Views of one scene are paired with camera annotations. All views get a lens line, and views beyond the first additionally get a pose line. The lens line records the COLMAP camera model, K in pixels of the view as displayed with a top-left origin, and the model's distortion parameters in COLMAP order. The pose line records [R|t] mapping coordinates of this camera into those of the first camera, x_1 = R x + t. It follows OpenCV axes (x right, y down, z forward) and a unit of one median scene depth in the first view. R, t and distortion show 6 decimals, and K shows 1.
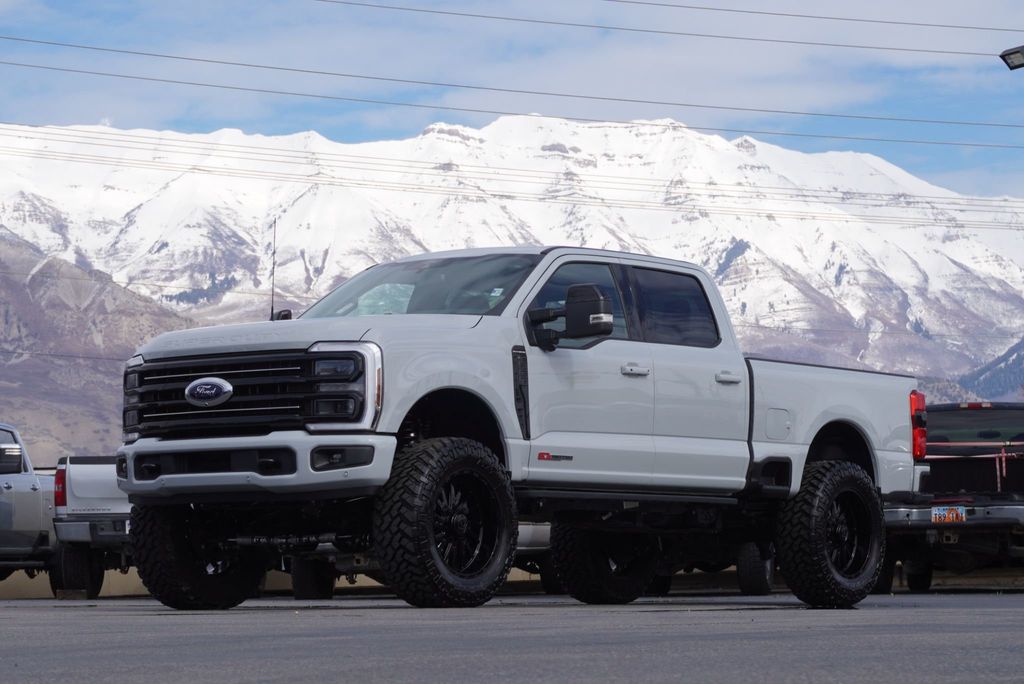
lens RADIAL K [[3067.4, 0, 512.0], [0, 3067.4, 342.0], [0, 0, 1]] dist [0.176464, 0.534162]
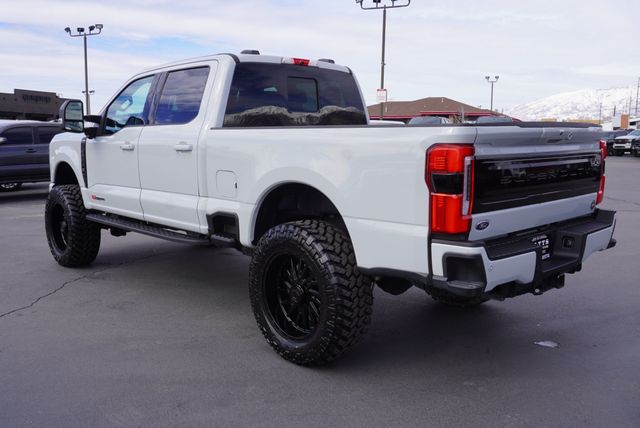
lens RADIAL K [[573.7, 0, 320.0], [0, 573.7, 214.0], [0, 0, 1]] dist [0.019430, 0.007135]
pose [[-0.170688, 0.138099, -0.975599, 0.334366], [0.086362, 0.988416, 0.124804, 0.016028], [0.981533, -0.062952, -0.180637, 1.226969]]
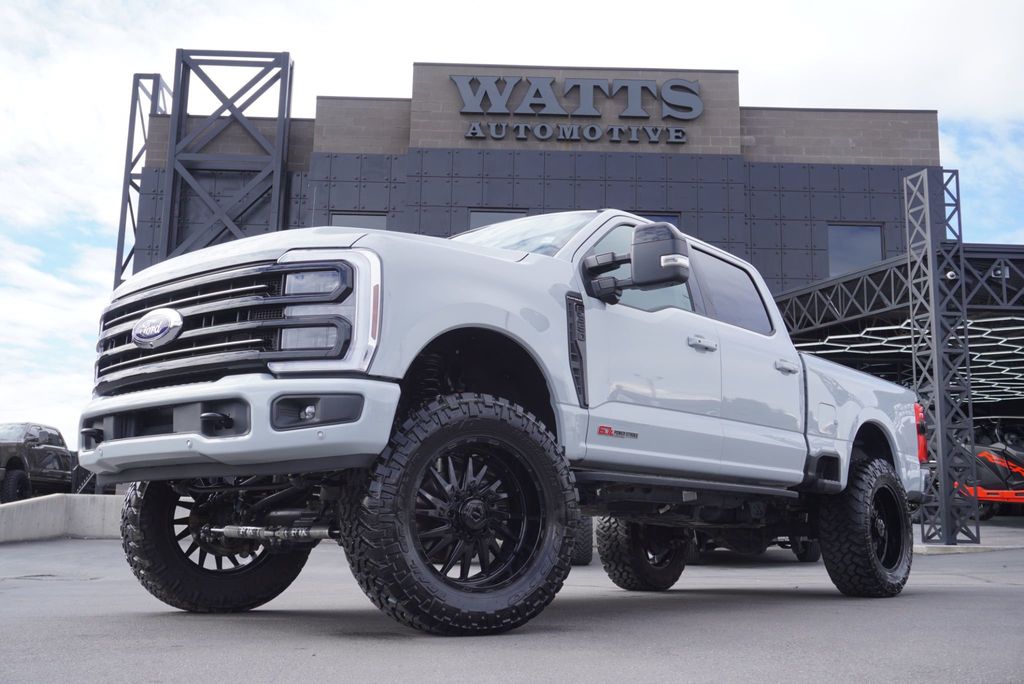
lens RADIAL K [[1054.1, 0, 512.0], [0, 1054.1, 342.0], [0, 0, 1]] dist [0.019916, 0.005064]
pose [[0.999001, 0.003420, -0.044562, -0.001830], [-0.008211, 0.994142, -0.107770, 0.045311], [0.043933, 0.108028, 0.993177, 0.739977]]
